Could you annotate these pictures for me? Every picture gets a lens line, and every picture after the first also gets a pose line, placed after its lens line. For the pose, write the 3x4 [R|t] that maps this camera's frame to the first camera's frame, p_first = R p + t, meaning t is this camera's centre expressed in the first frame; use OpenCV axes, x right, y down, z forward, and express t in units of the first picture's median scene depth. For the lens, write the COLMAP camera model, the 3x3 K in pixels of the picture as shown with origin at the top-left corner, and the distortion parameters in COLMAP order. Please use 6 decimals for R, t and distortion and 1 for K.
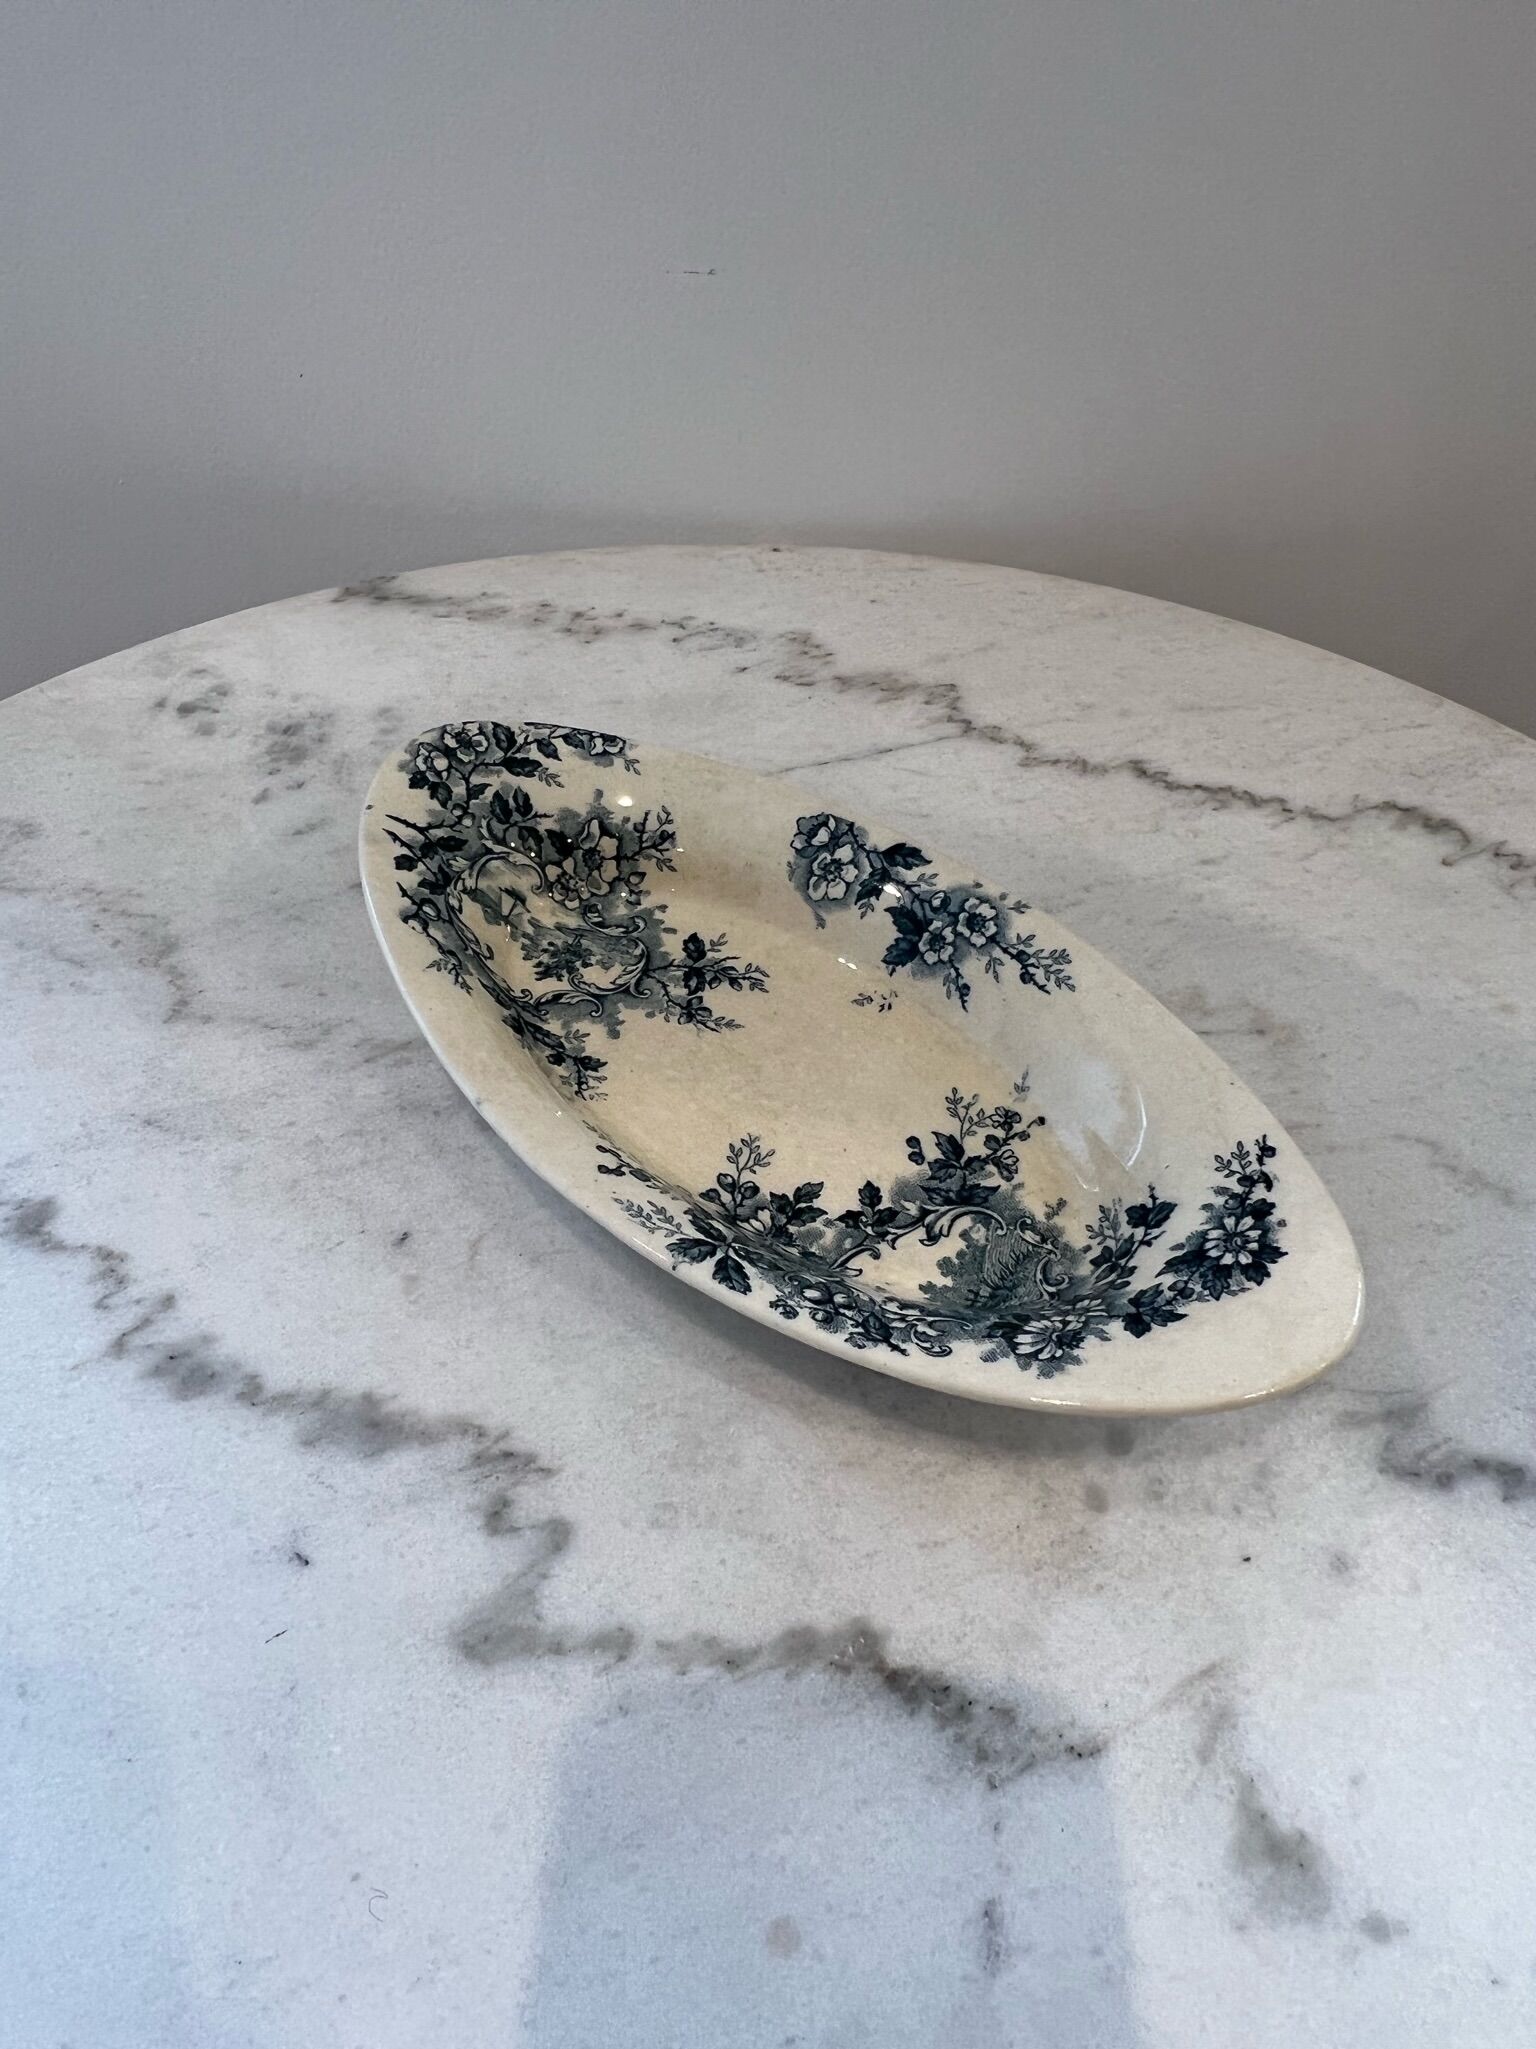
lens RADIAL K [[1446.0, 0, 696.4], [0, 1446.0, 992.5], [0, 0, 1]] dist [-0.023970, 0.019563]
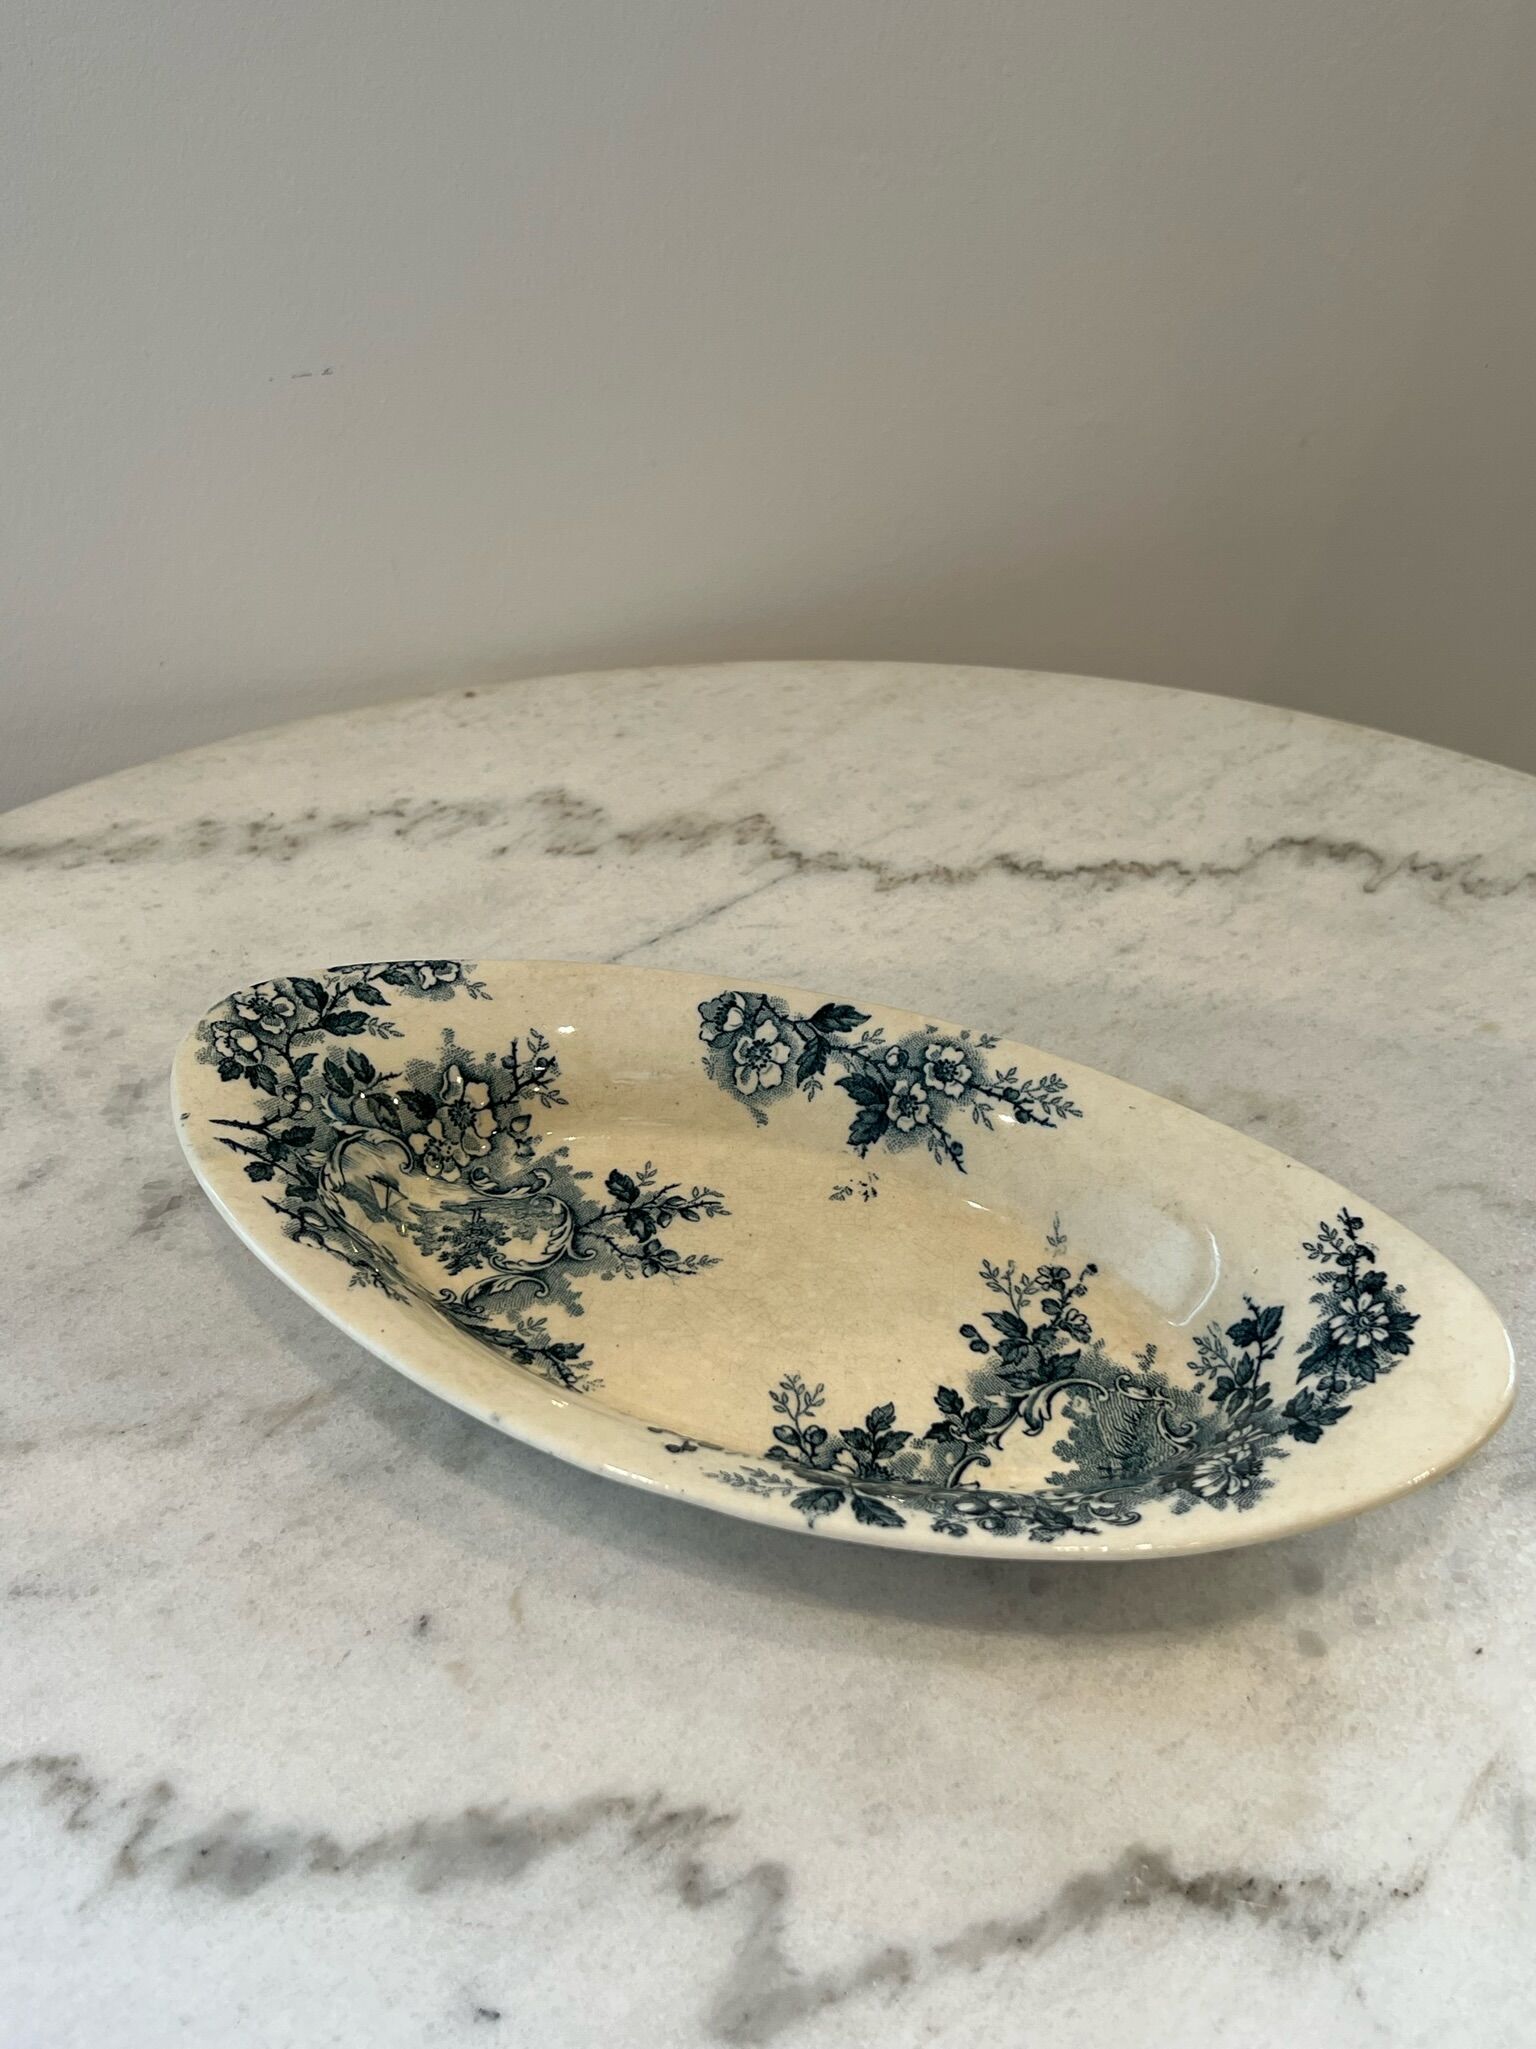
lens RADIAL K [[2211.4, 0, 778.7], [0, 2211.4, 1004.9], [0, 0, 1]] dist [0.009028, 0.000000]
pose [[0.930066, -0.228277, 0.287866, -0.253896], [0.263590, 0.960425, -0.090018, 0.005372], [-0.255925, 0.159602, 0.953430, -0.221086]]
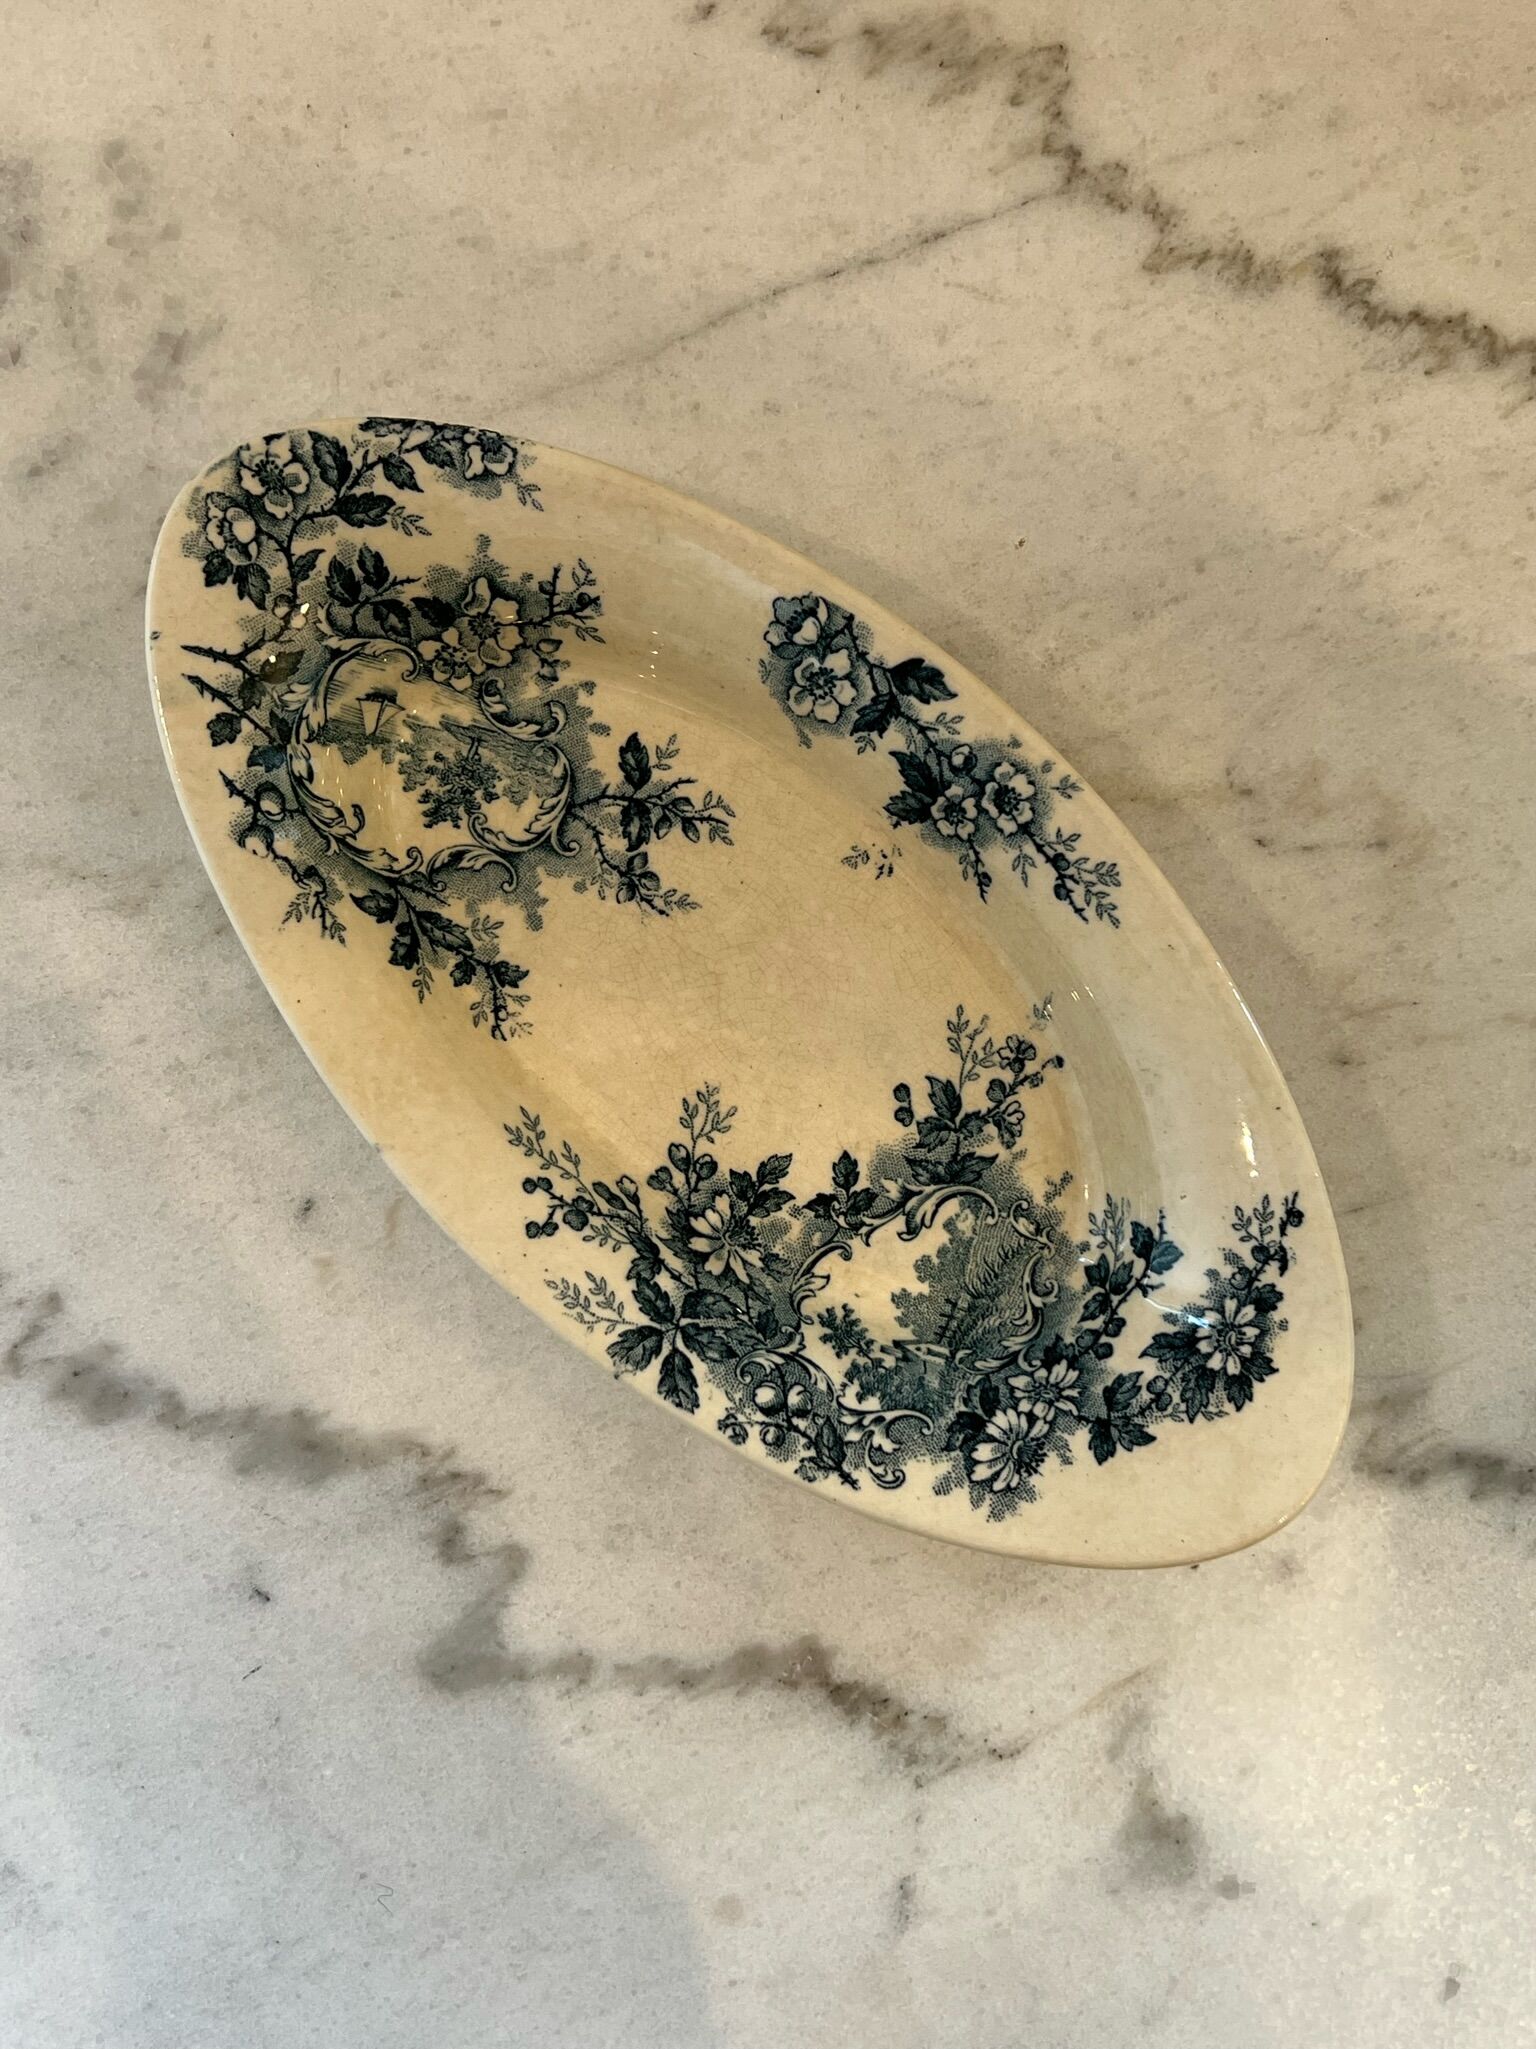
lens RADIAL K [[2211.4, 0, 778.3], [0, 2211.4, 1021.7], [0, 0, 1]] dist [0.009028, 0.000000]
pose [[0.999783, -0.017871, 0.010689, 0.058043], [0.006187, 0.745057, 0.666972, -0.685987], [-0.019883, -0.666761, 0.745006, 0.072570]]
